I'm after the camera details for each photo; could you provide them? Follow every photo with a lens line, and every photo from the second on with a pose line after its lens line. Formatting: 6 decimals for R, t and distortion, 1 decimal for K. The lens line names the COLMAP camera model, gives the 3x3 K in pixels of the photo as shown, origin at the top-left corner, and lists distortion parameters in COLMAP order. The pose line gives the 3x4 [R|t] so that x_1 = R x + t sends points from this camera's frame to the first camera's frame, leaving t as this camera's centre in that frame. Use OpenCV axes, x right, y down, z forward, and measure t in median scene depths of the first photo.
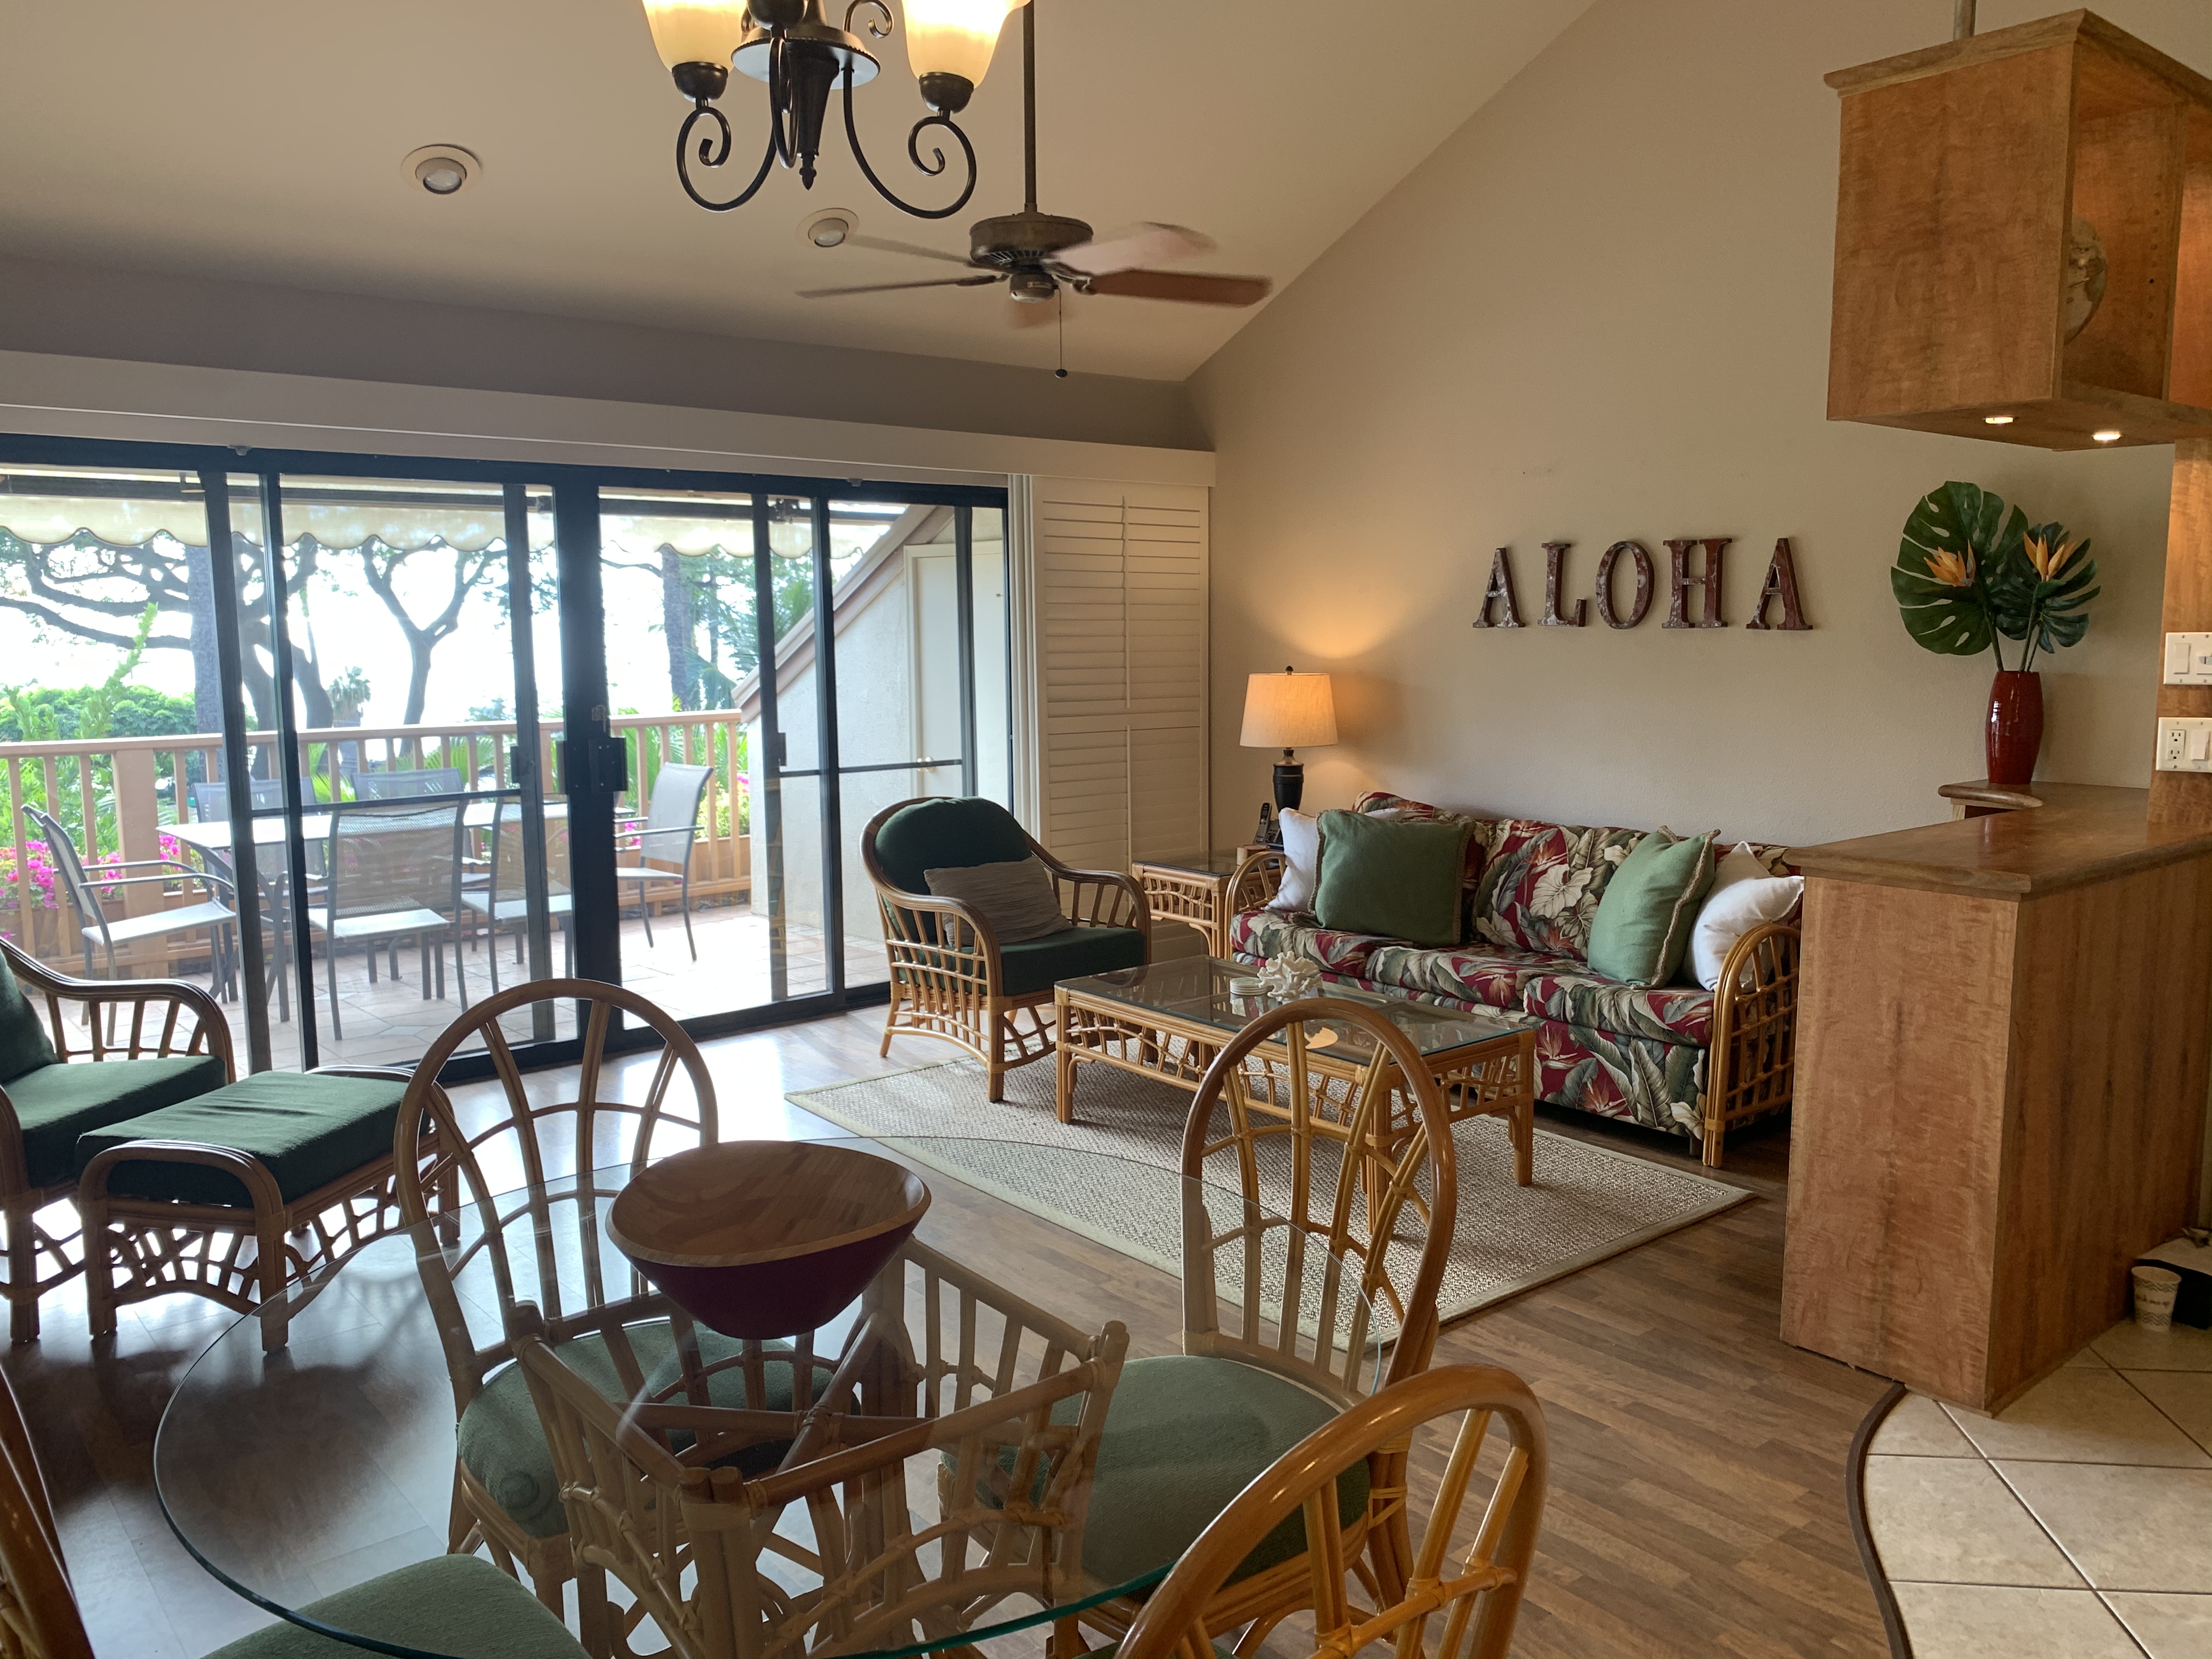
lens RADIAL K [[1677.7, 0, 1104.8], [0, 1677.7, 843.6], [0, 0, 1]] dist [0.031939, -0.057431]
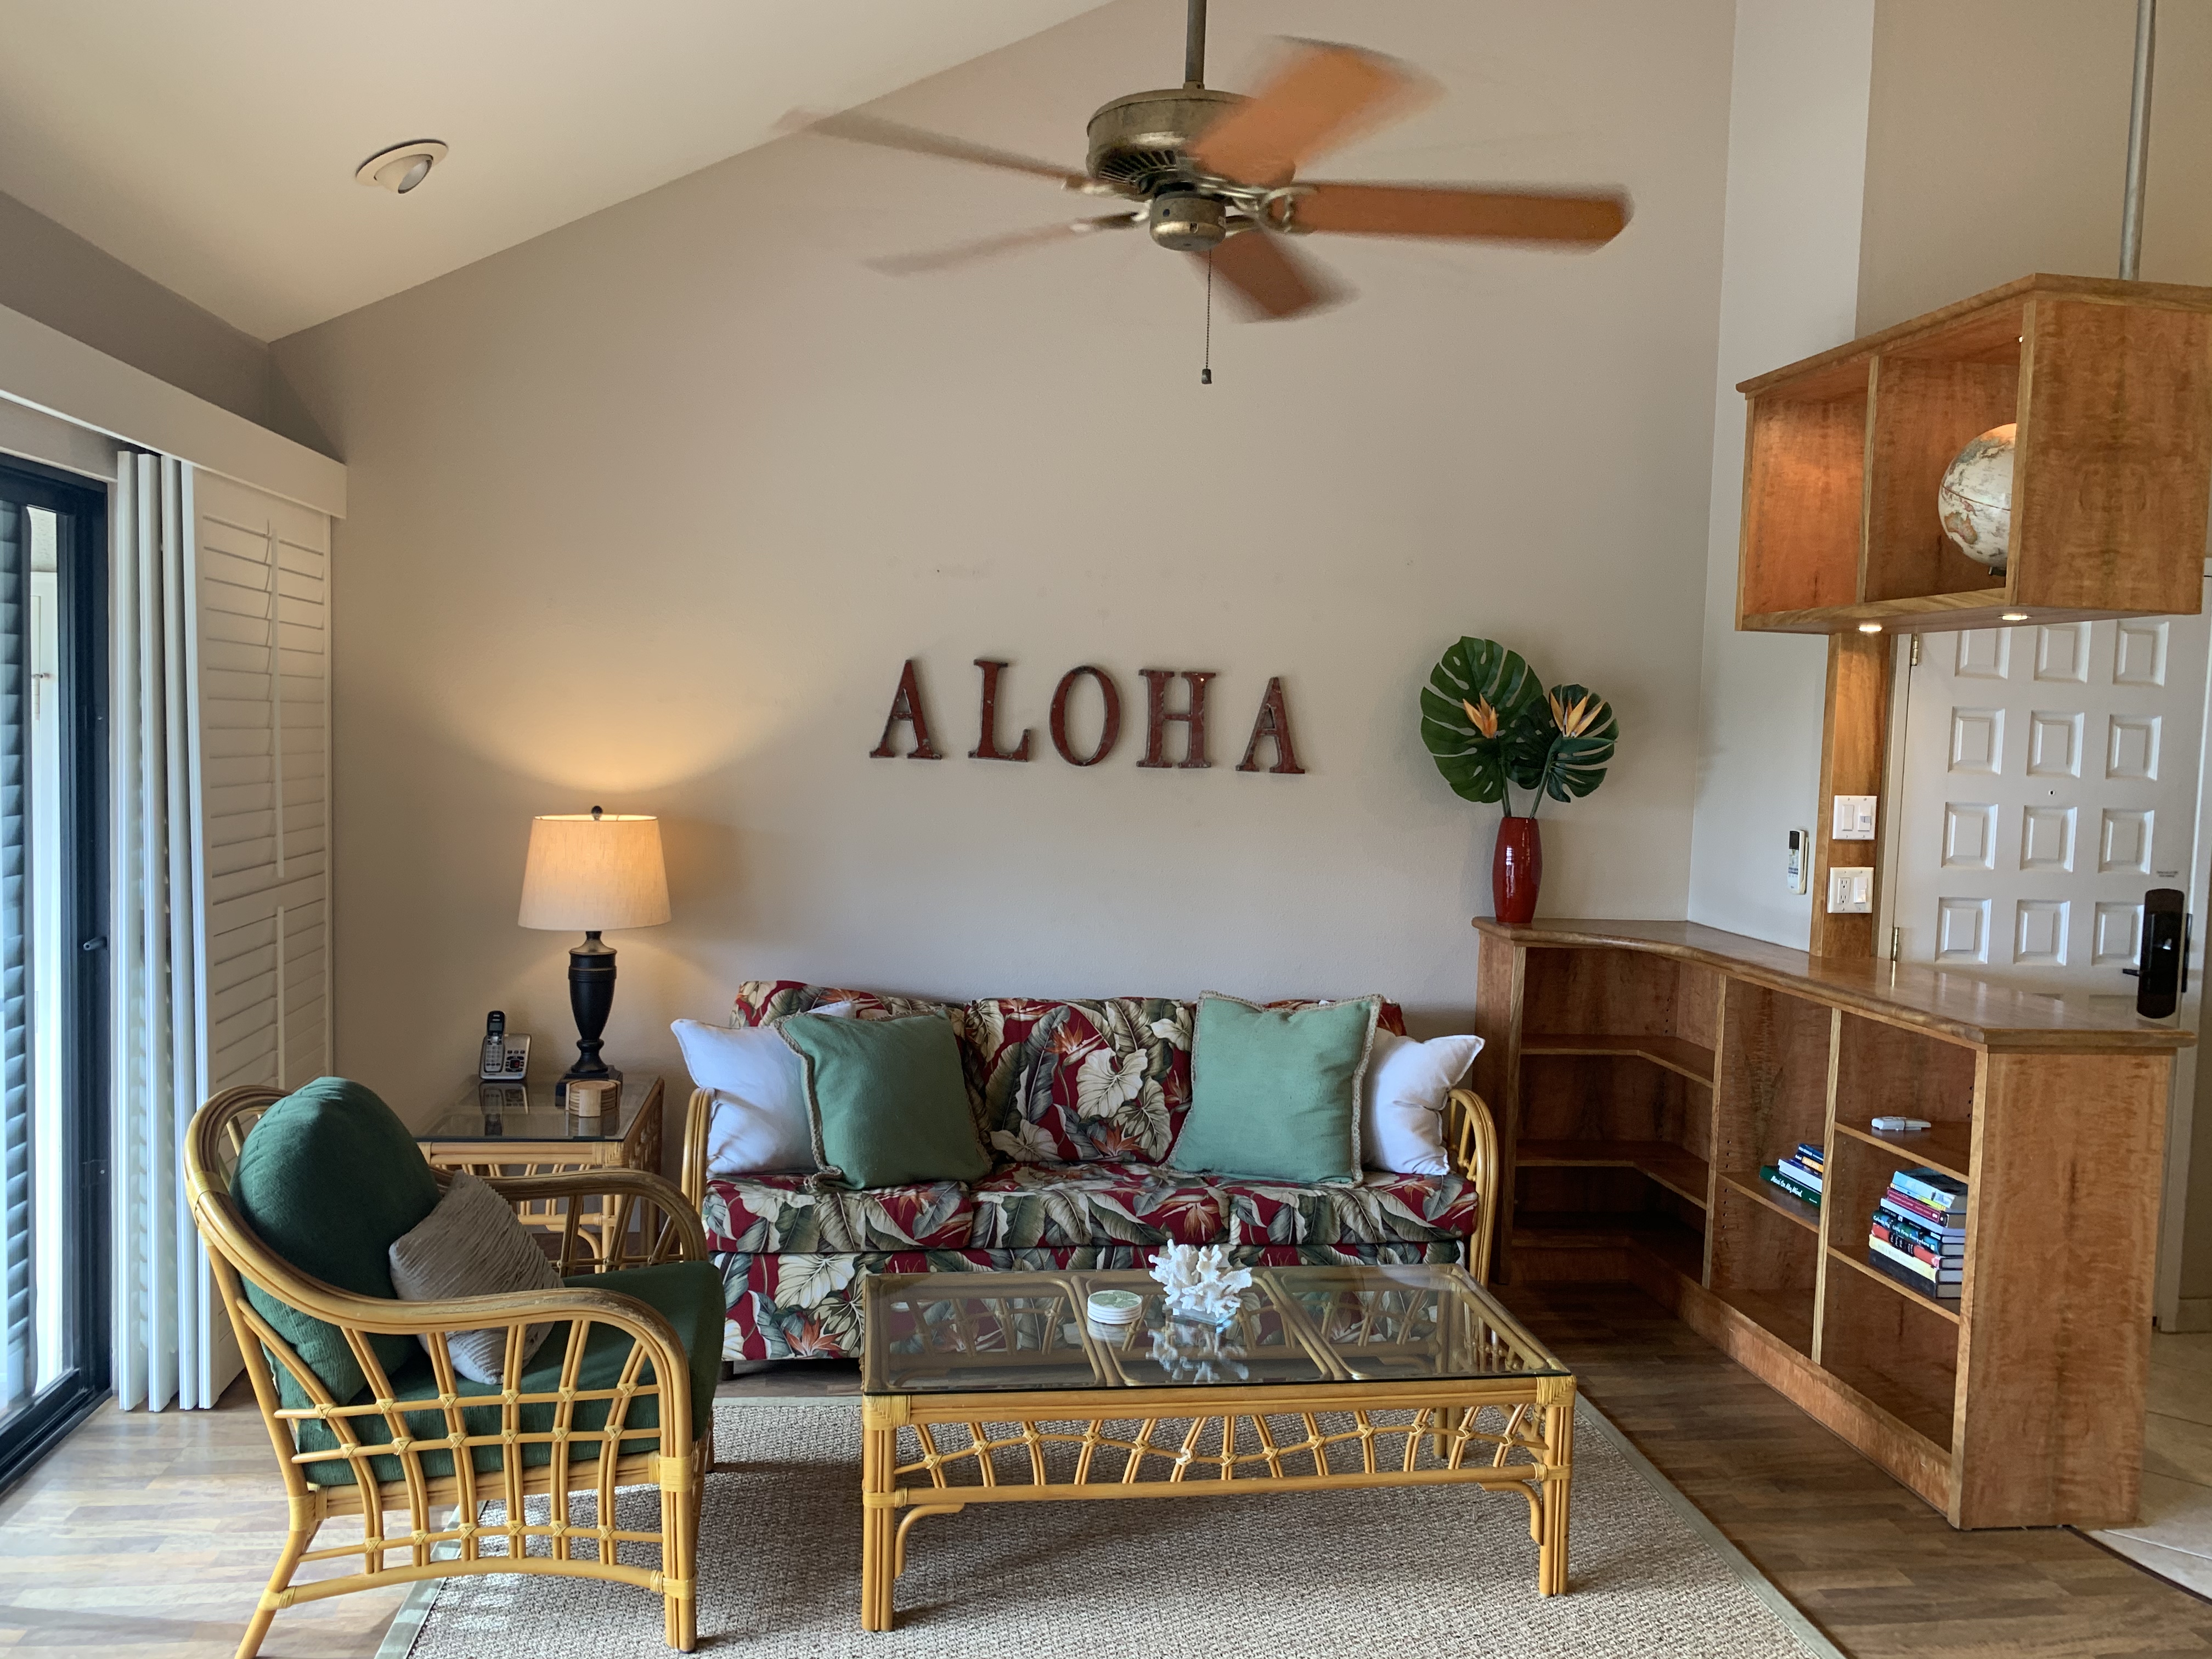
lens RADIAL K [[1674.2, 0, 1099.3], [0, 1674.2, 813.4], [0, 0, 1]] dist [0.040283, -0.058570]
pose [[0.516469, -0.024365, 0.855959, -0.499874], [0.077220, 0.996848, -0.018218, -0.102597], [-0.852817, 0.075506, 0.516723, 0.651742]]
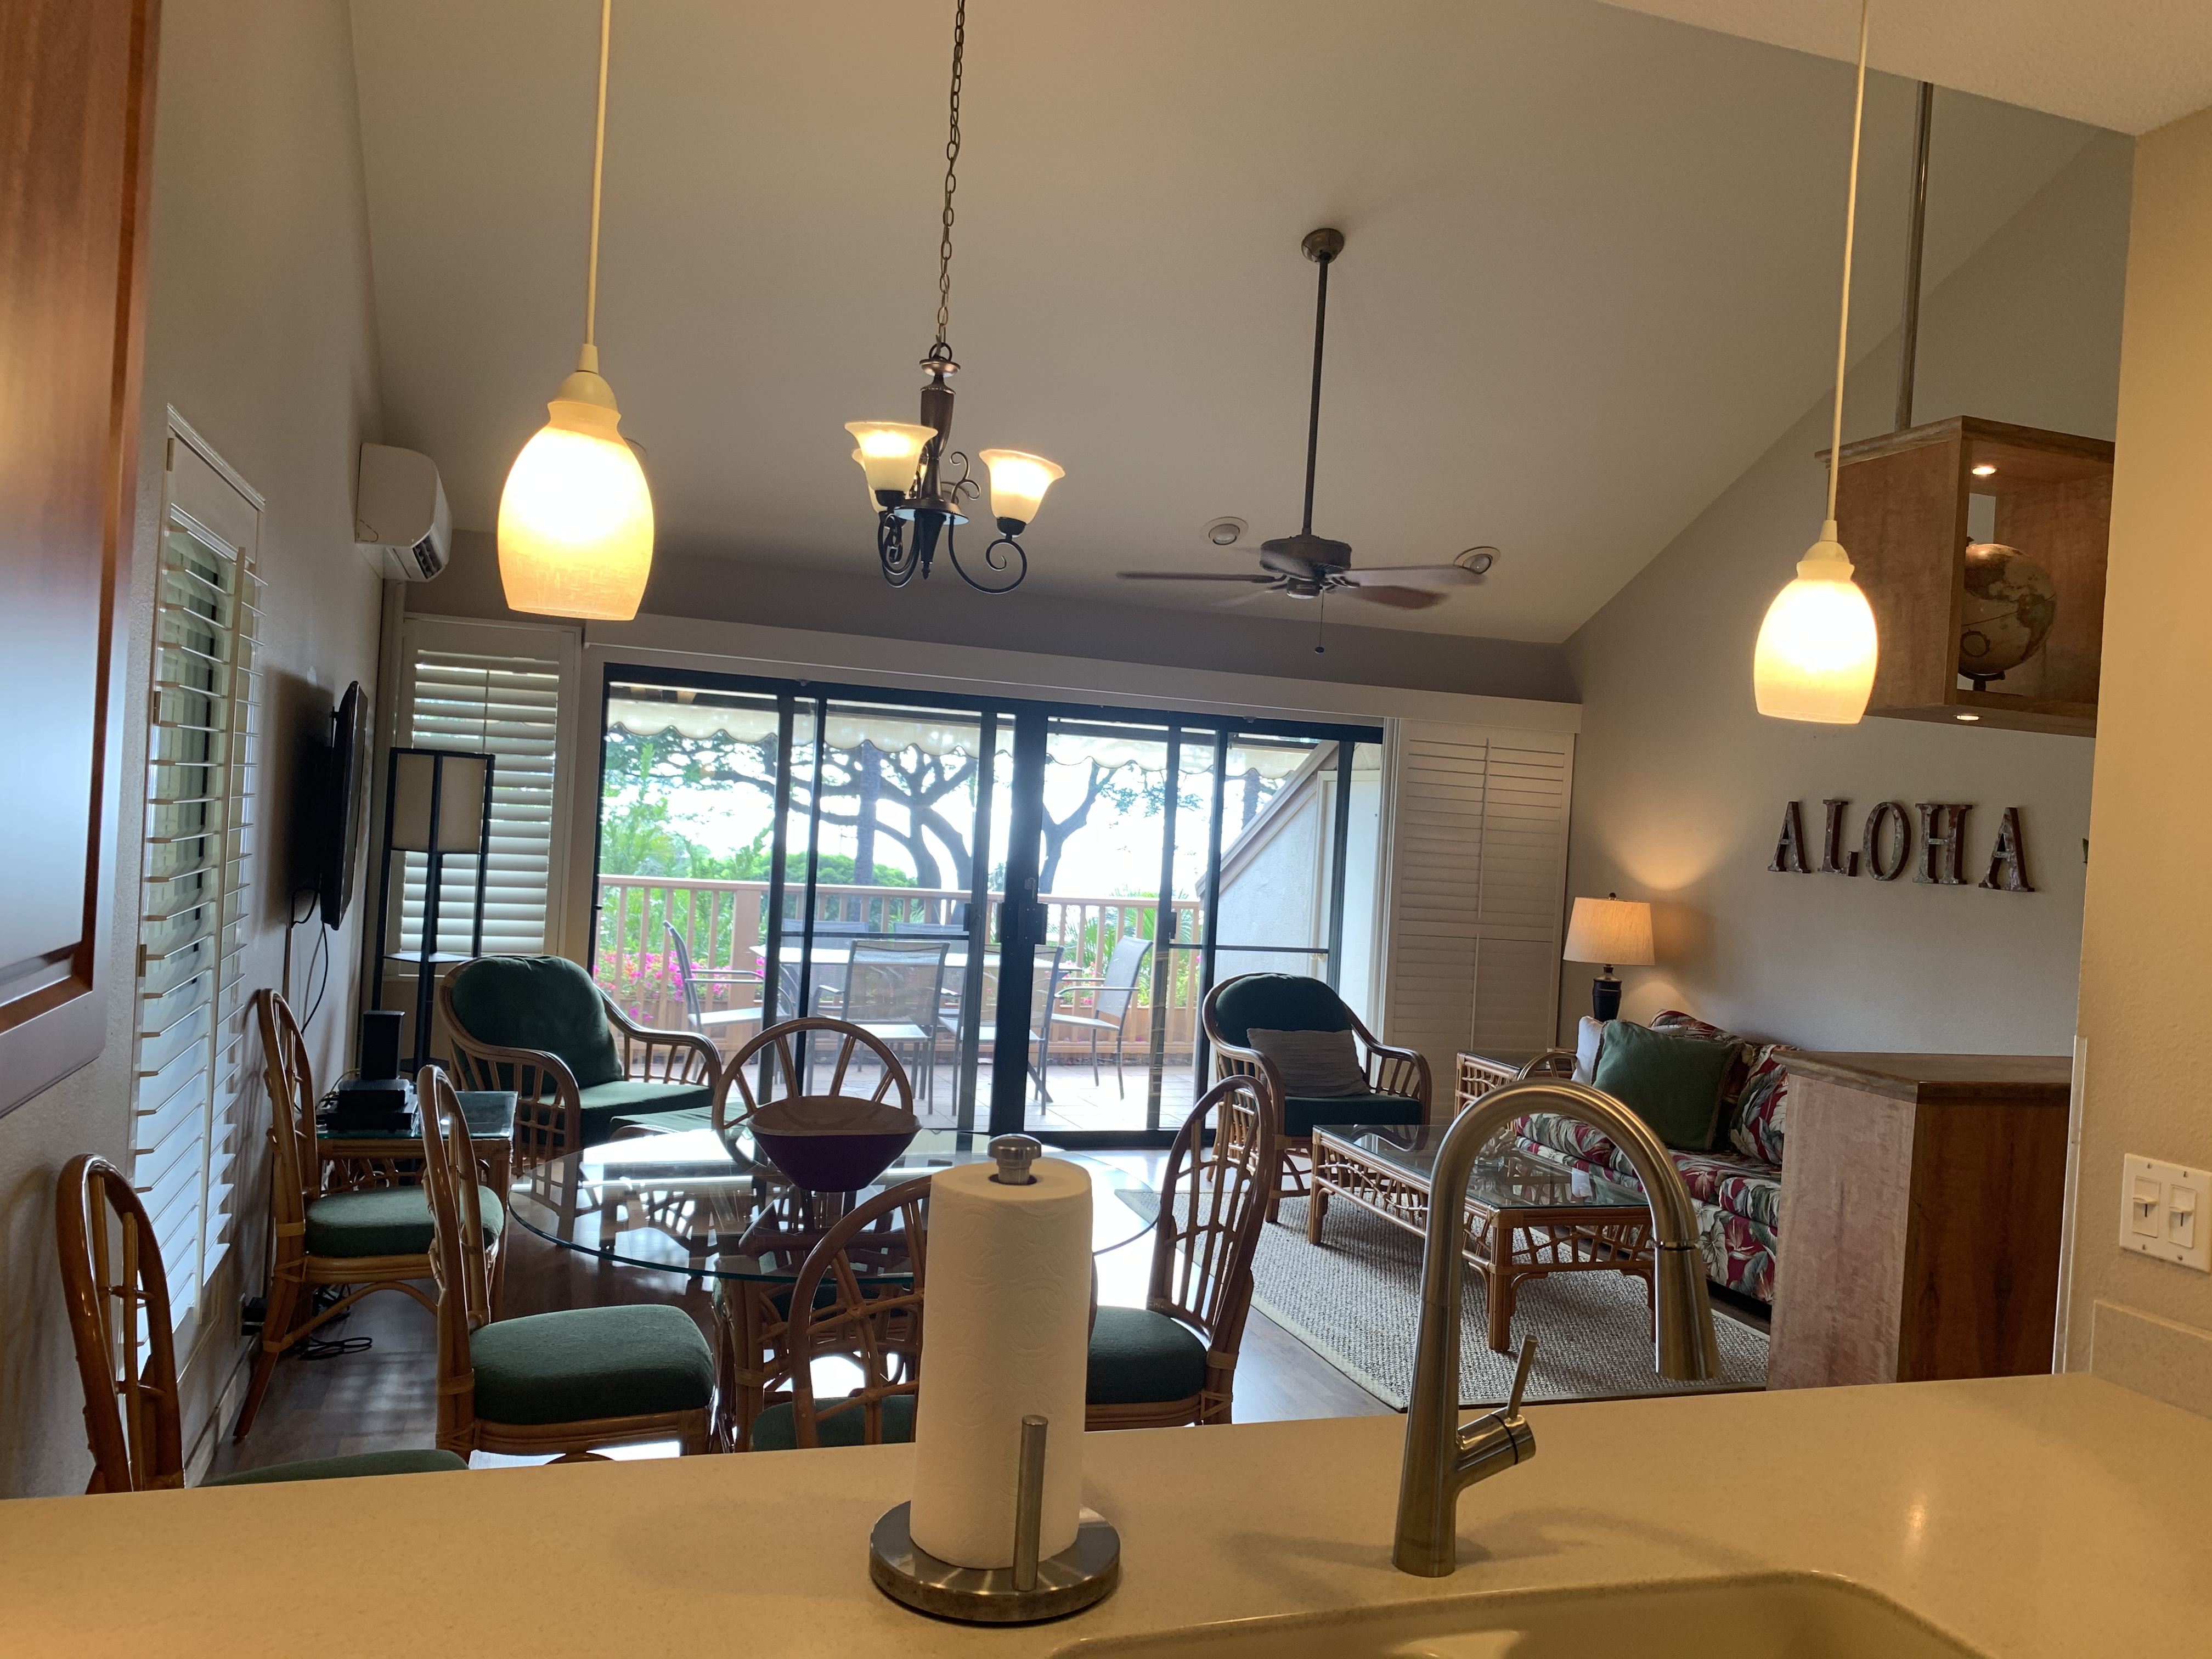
lens RADIAL K [[1693.5, 0, 1097.1], [0, 1693.5, 832.7], [0, 0, 1]] dist [0.005004, 0.000863]
pose [[0.929276, 0.068473, -0.362984, 0.270946], [-0.116788, 0.986724, -0.112856, 0.031626], [0.350438, 0.147266, 0.924936, -0.245561]]
